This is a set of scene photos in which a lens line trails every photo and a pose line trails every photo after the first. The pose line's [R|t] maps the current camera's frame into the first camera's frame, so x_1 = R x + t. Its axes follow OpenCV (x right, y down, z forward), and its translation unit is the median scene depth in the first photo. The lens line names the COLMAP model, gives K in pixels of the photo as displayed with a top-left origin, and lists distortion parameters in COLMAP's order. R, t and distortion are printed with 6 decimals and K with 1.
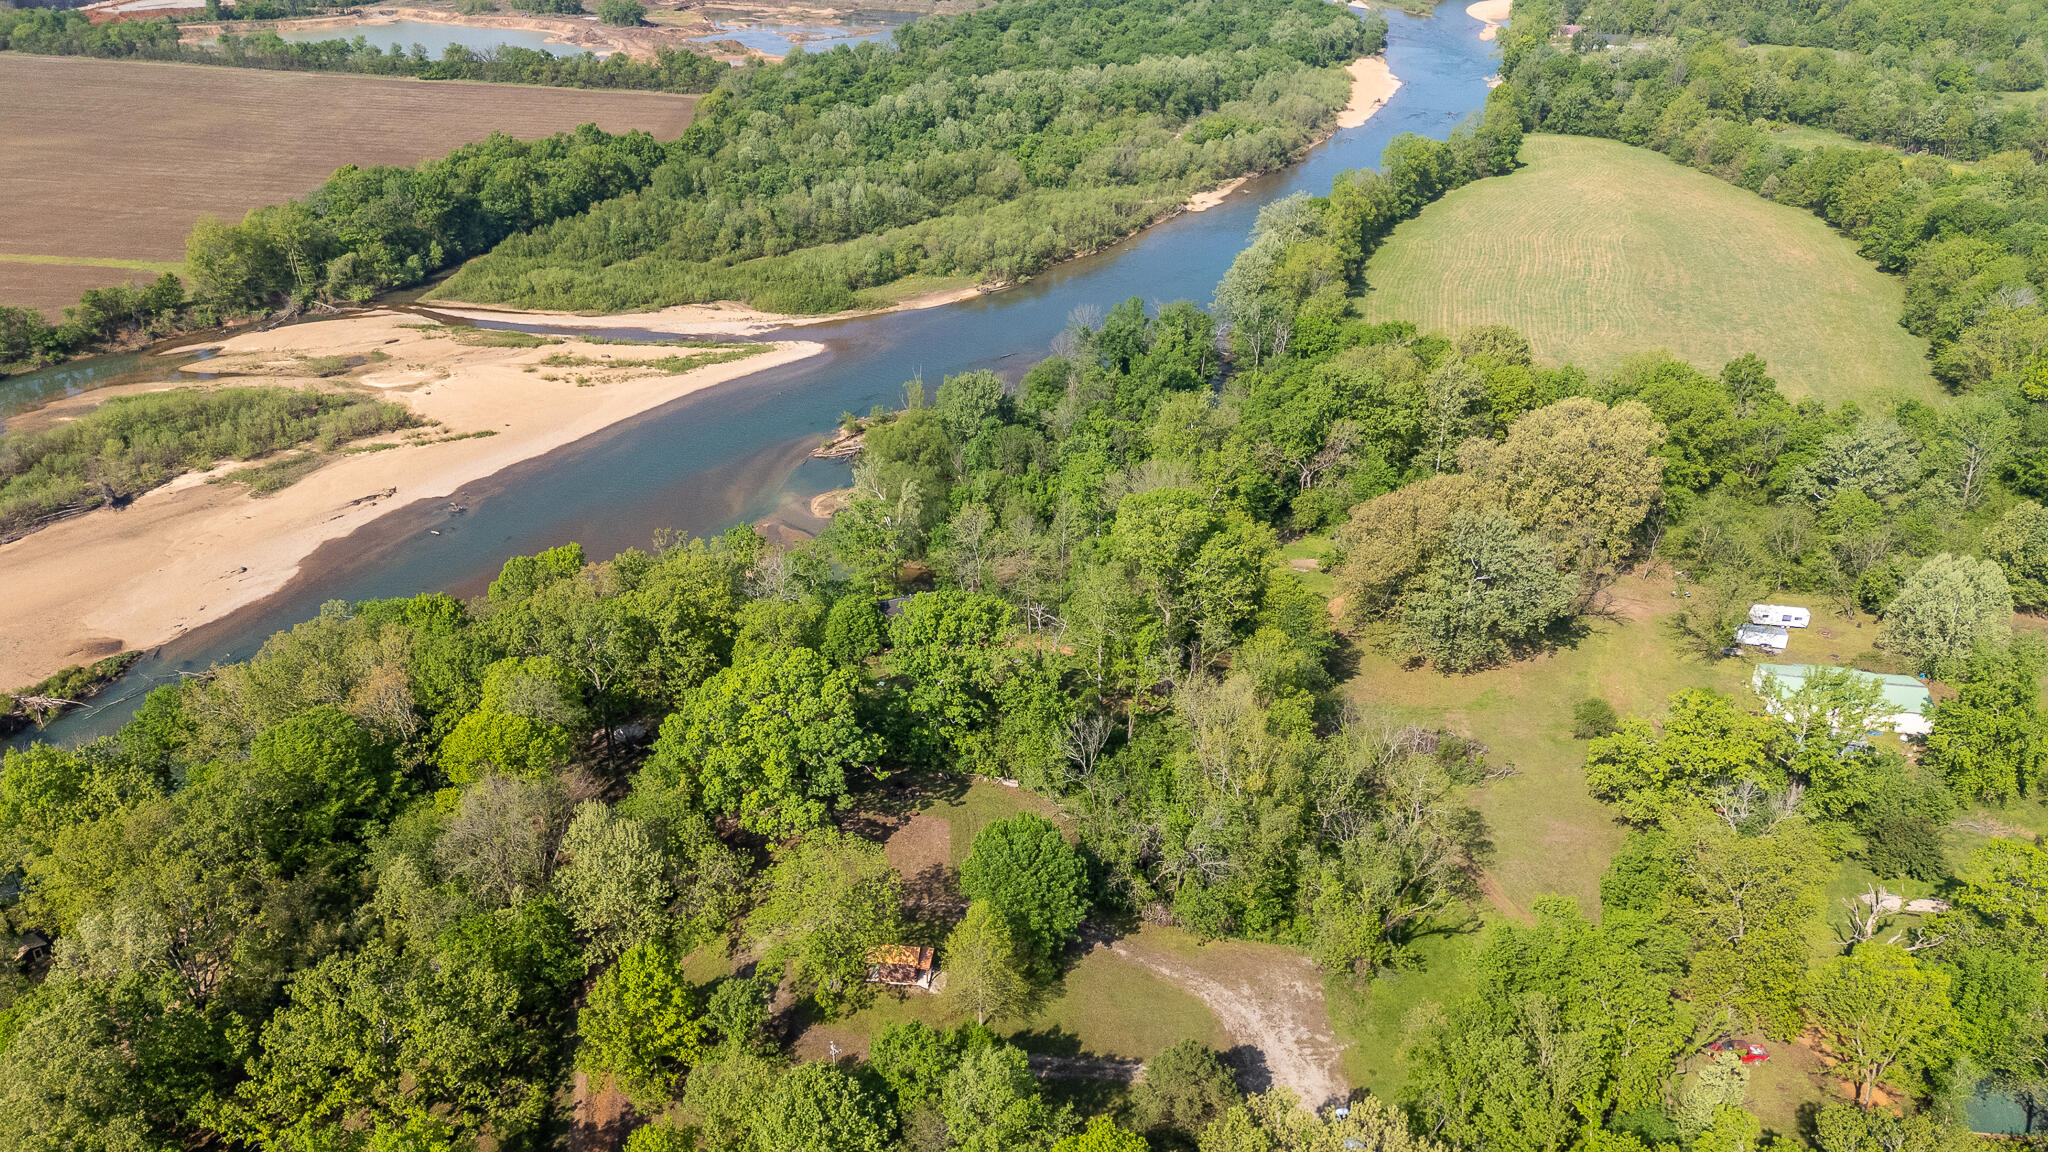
lens RADIAL K [[1506.4, 0, 1025.8], [0, 1506.4, 574.8], [0, 0, 1]] dist [0.068396, -0.057401]
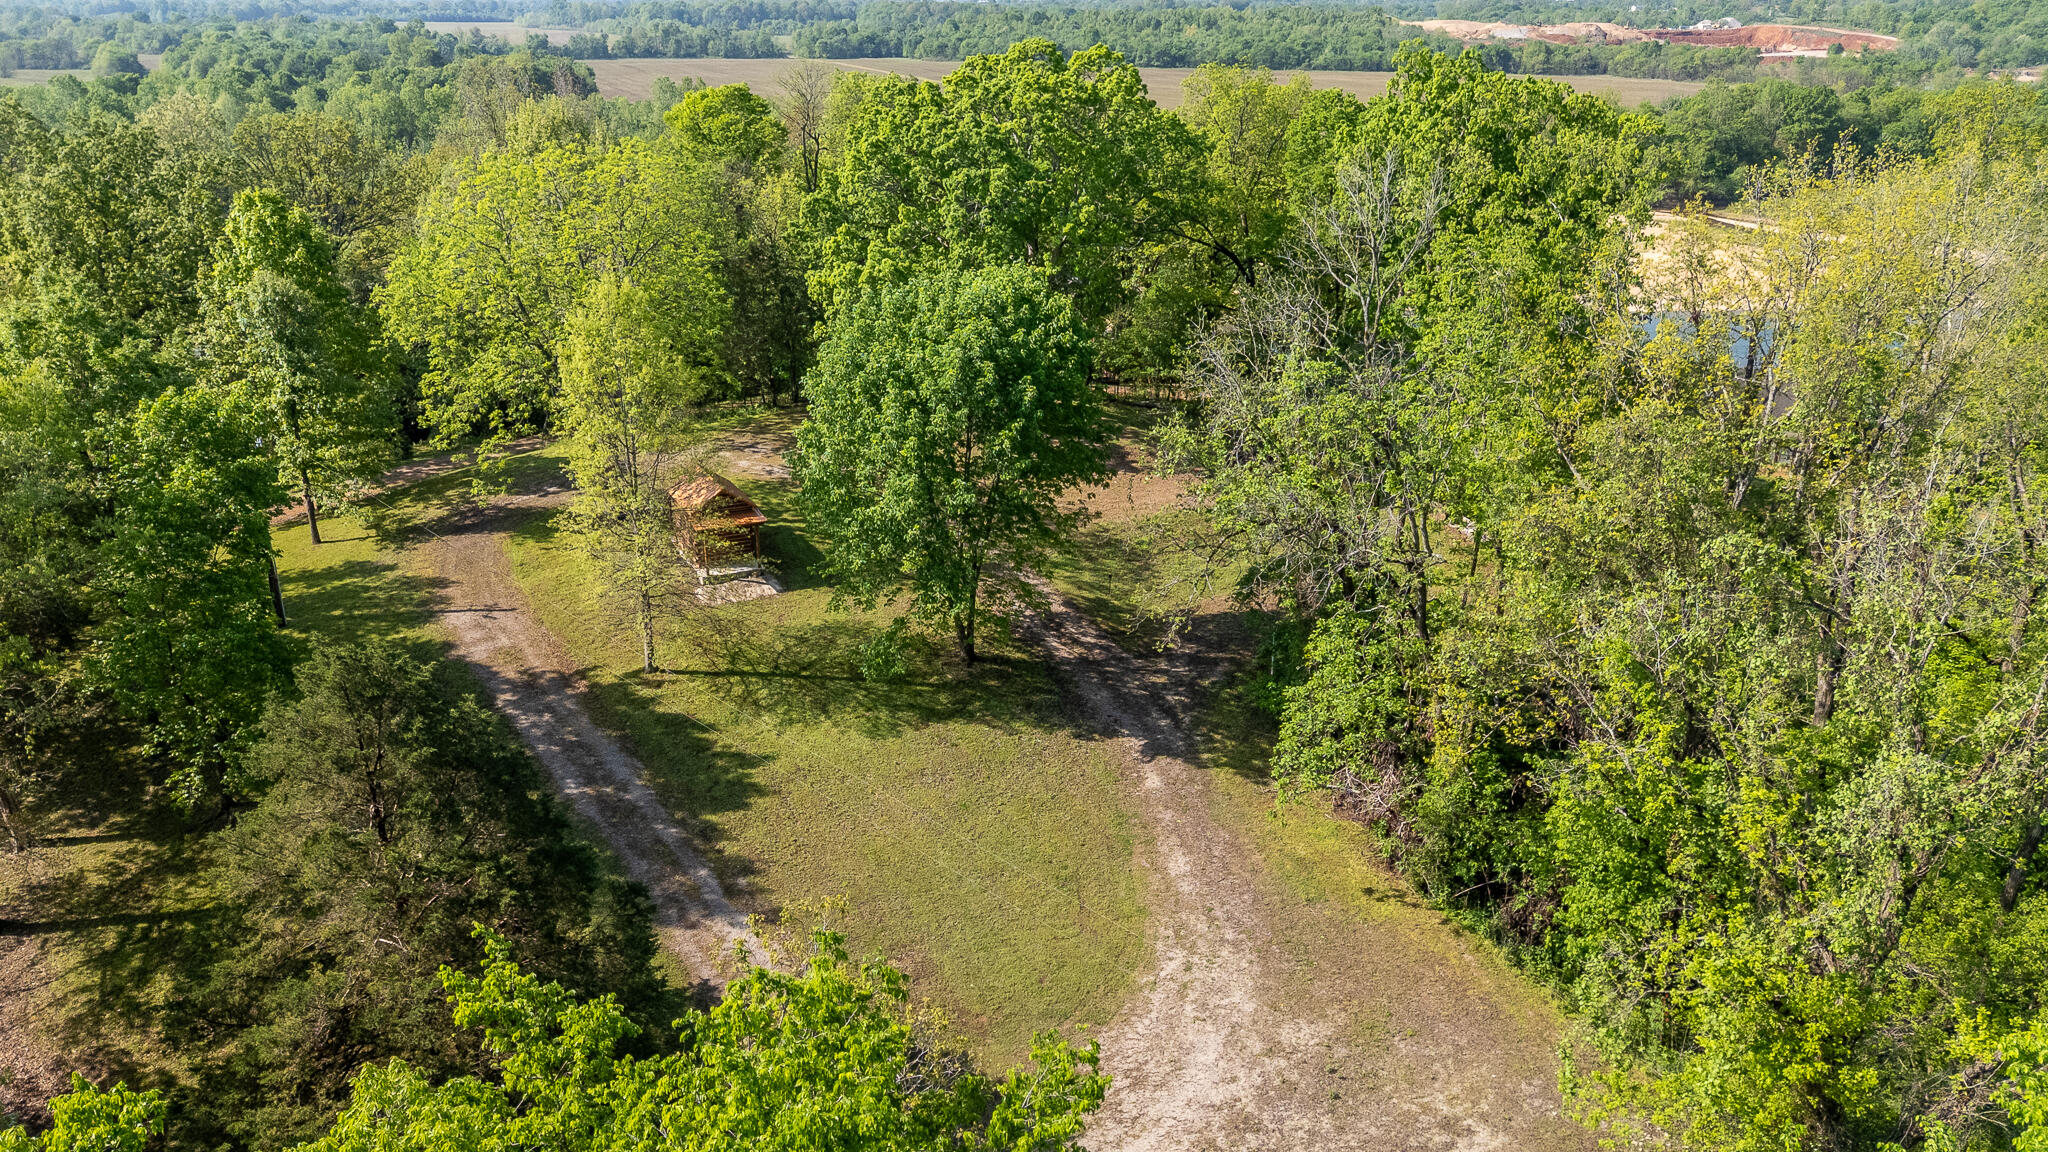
lens RADIAL K [[1551.4, 0, 1022.9], [0, 1551.4, 572.3], [0, 0, 1]] dist [0.081498, -0.080864]
pose [[0.540414, 0.282803, -0.792449, 0.117609], [-0.375091, 0.924032, 0.073967, 0.071715], [0.753166, 0.257268, 0.605437, 0.282773]]
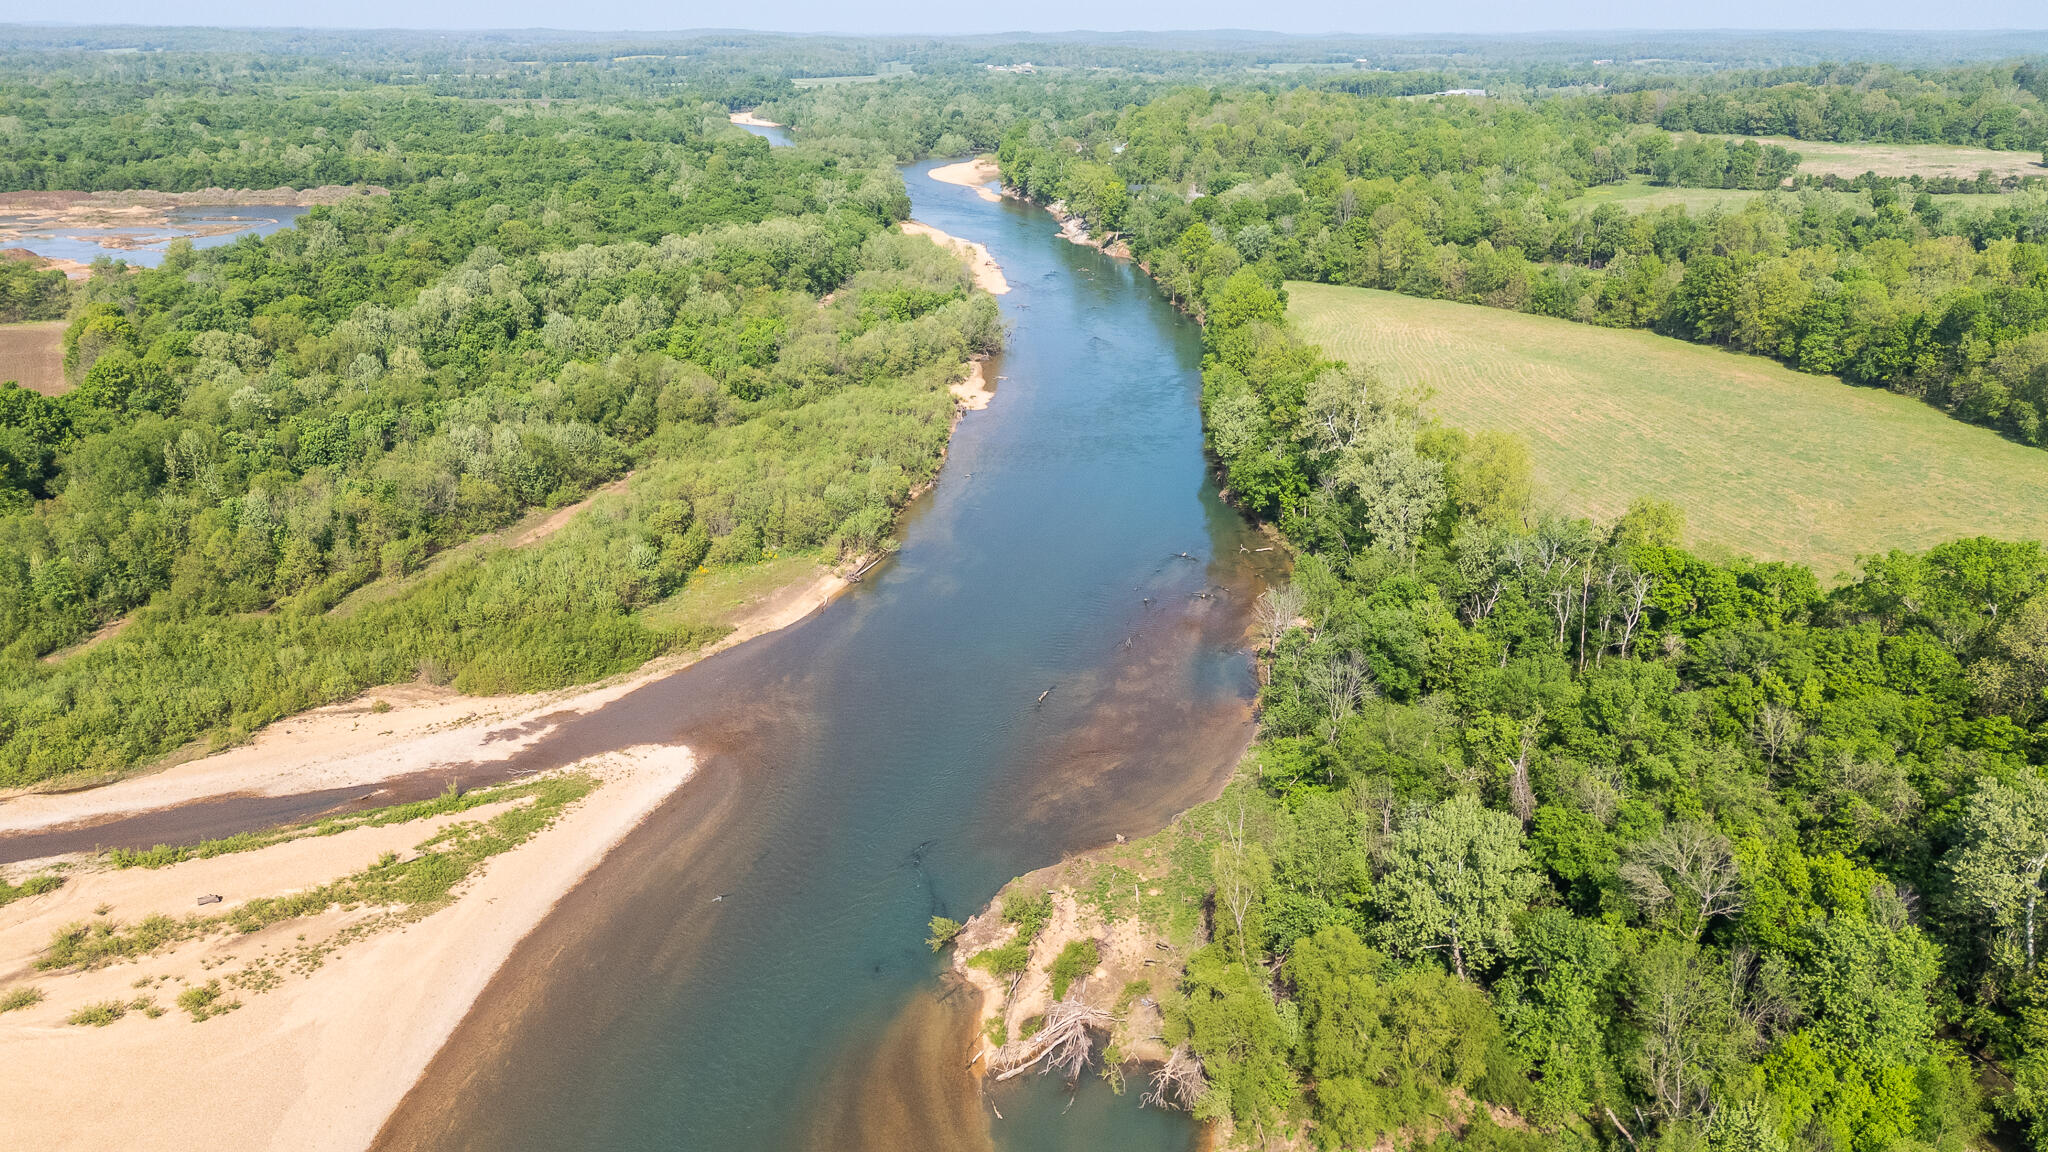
lens RADIAL K [[1506.4, 0, 1025.8], [0, 1506.4, 574.8], [0, 0, 1]] dist [0.068396, -0.057401]
pose [[0.890498, -0.159287, 0.426192, -0.225186], [0.210514, 0.974665, -0.075578, -0.140707], [-0.403356, 0.157022, 0.901470, 0.488824]]
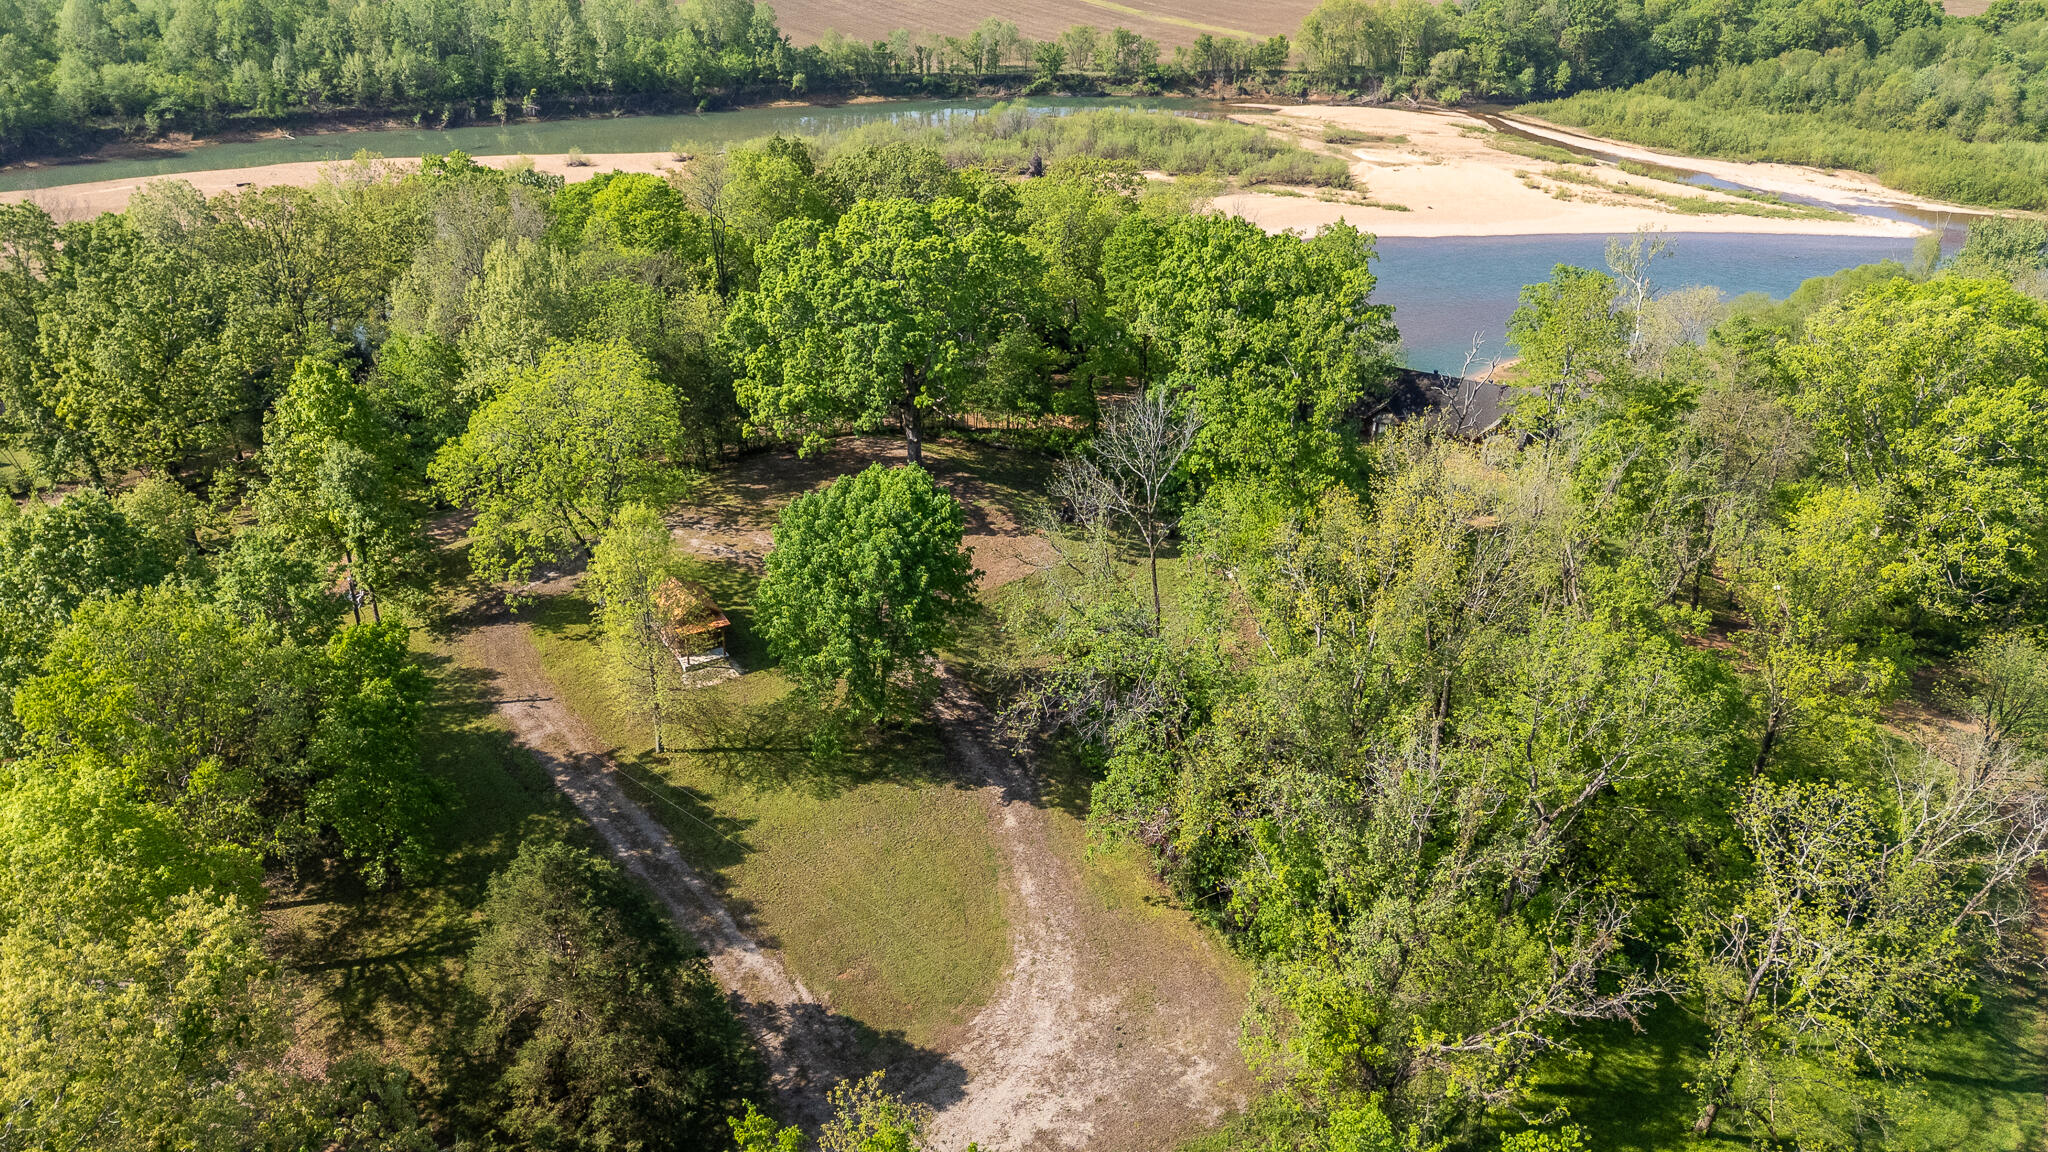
lens RADIAL K [[1502.6, 0, 1025.6], [0, 1502.6, 577.6], [0, 0, 1]] dist [0.072570, -0.062848]
pose [[0.618653, 0.364362, -0.696067, 0.147912], [-0.366850, 0.917415, 0.154178, 0.034701], [0.694759, 0.159970, 0.701227, 0.236880]]
